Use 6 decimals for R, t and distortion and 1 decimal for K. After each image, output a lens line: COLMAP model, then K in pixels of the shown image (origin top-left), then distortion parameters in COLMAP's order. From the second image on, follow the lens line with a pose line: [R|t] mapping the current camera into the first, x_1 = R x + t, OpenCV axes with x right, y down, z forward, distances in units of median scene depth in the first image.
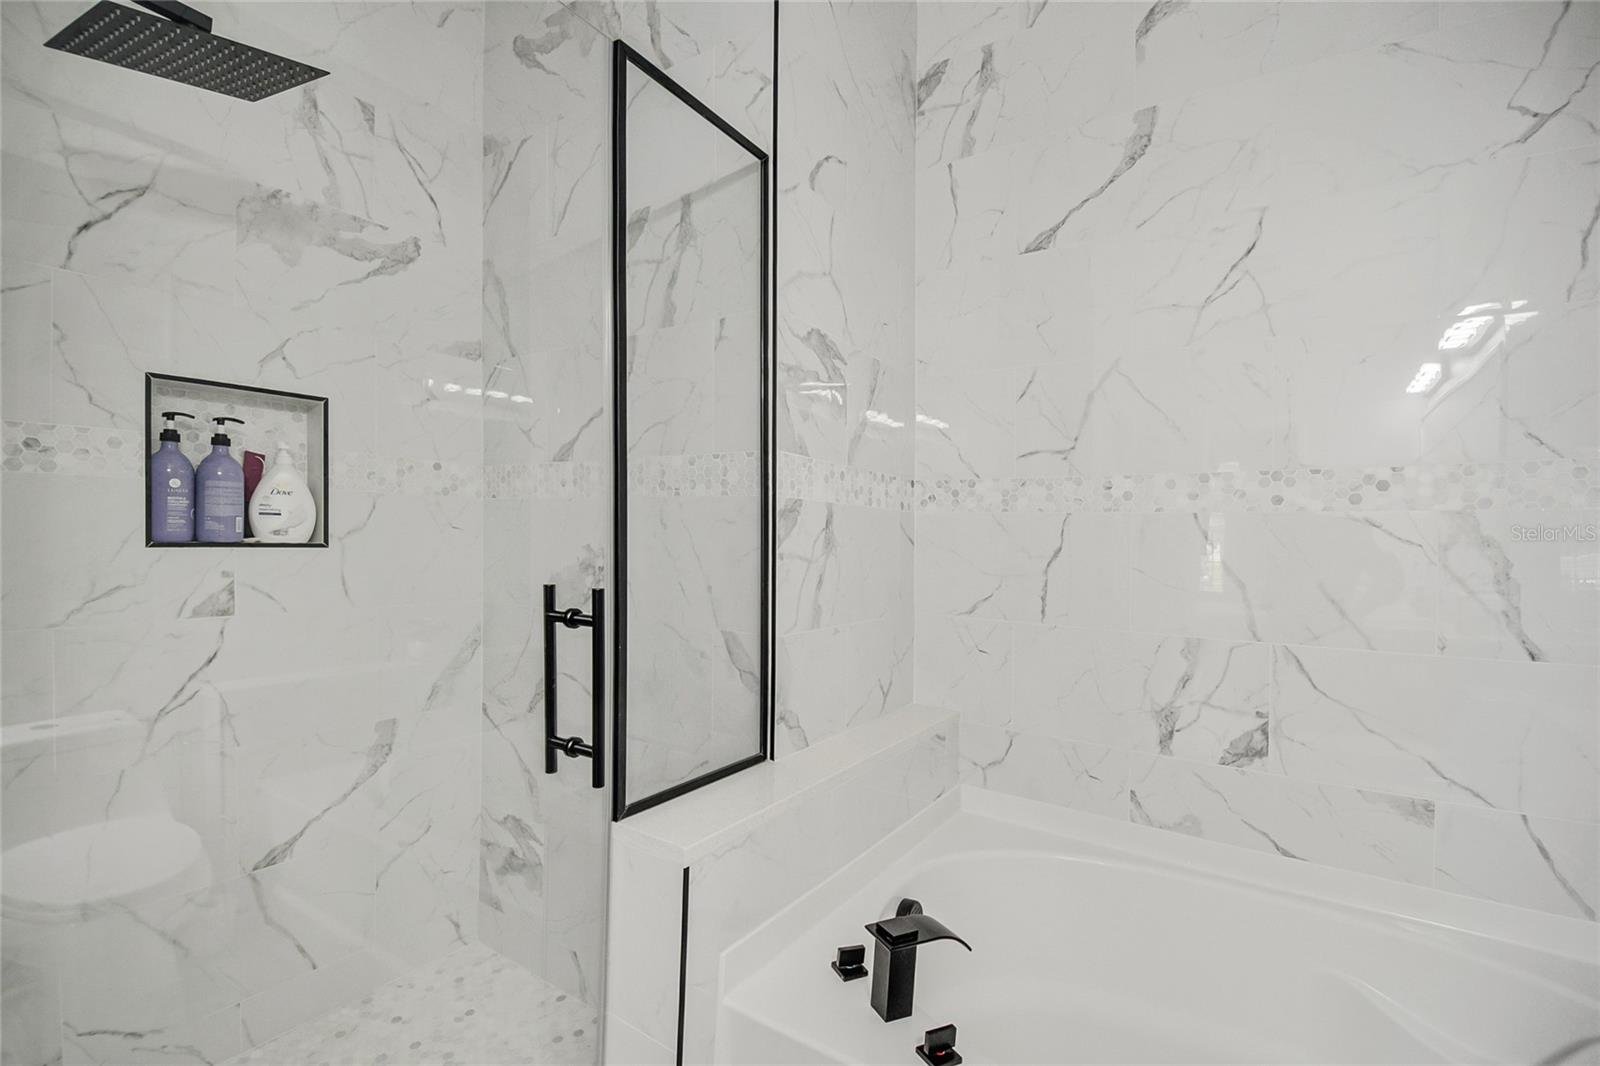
lens RADIAL K [[705.5, 0, 840.5], [0, 705.5, 554.9], [0, 0, 1]] dist [0.000070, -0.000151]
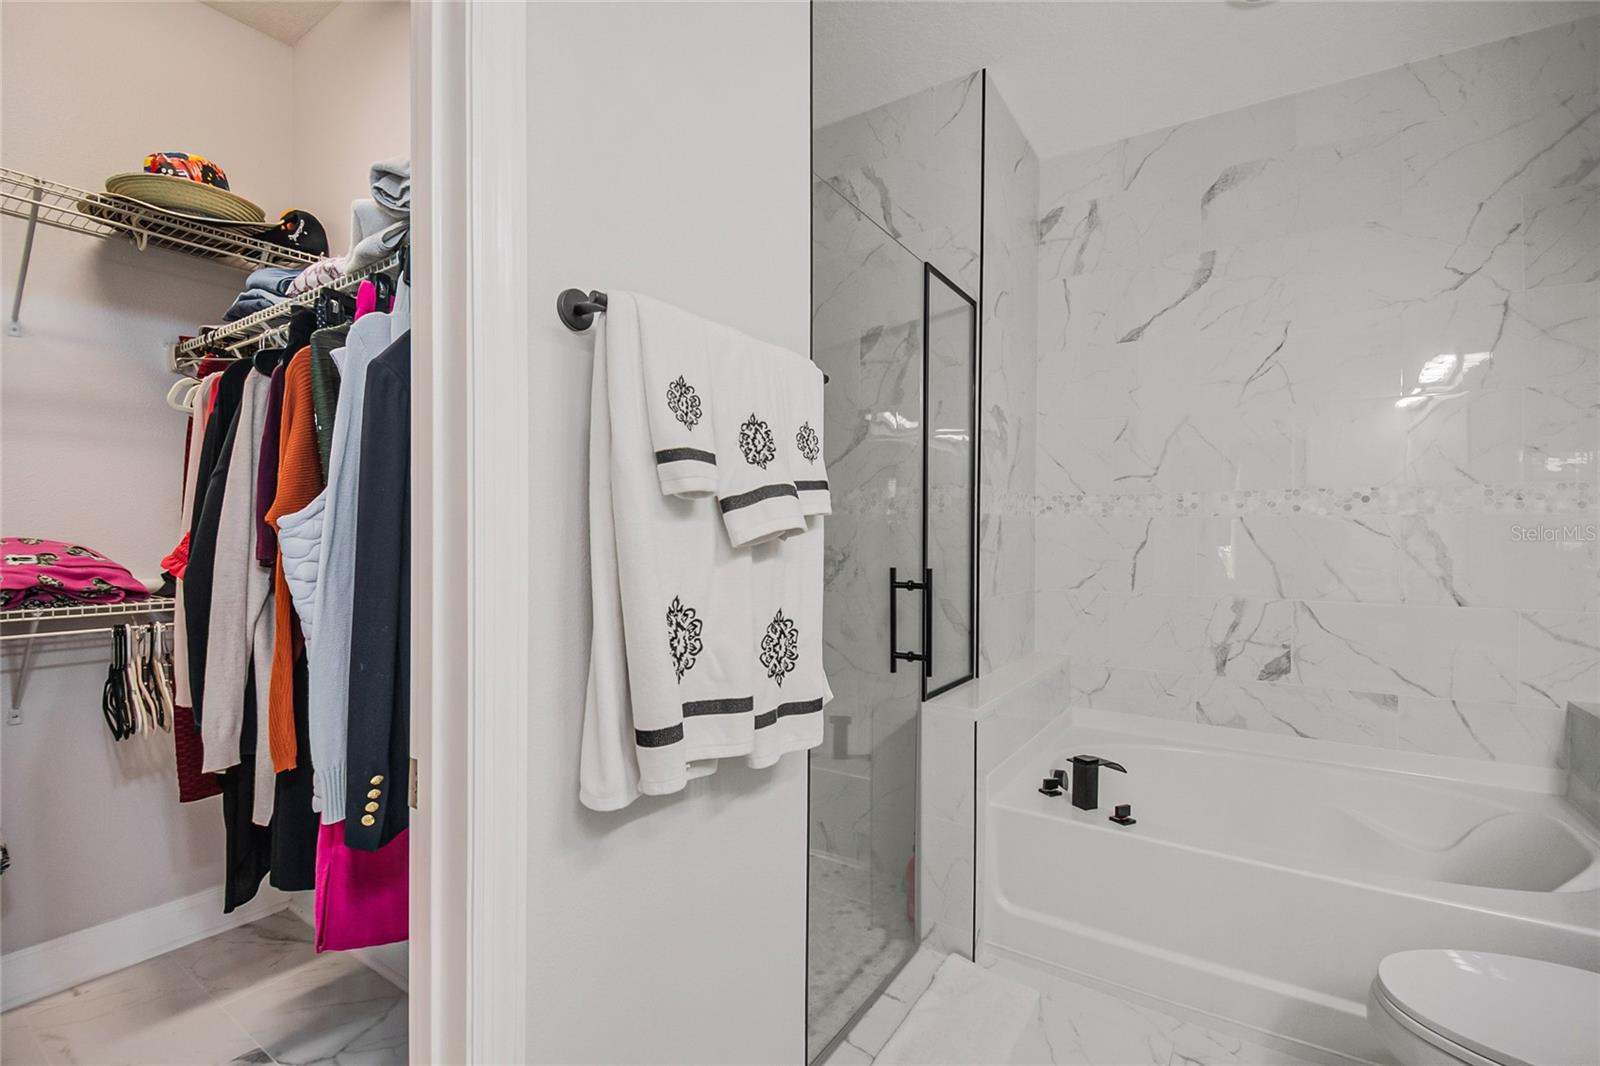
lens RADIAL K [[709.0, 0, 804.0], [0, 709.0, 564.4], [0, 0, 1]] dist [0.005511, -0.000261]
pose [[0.999601, -0.016590, -0.022880, -0.428767], [0.017134, 0.999570, 0.023800, -0.010181], [0.022476, -0.024183, 0.999455, -0.588242]]
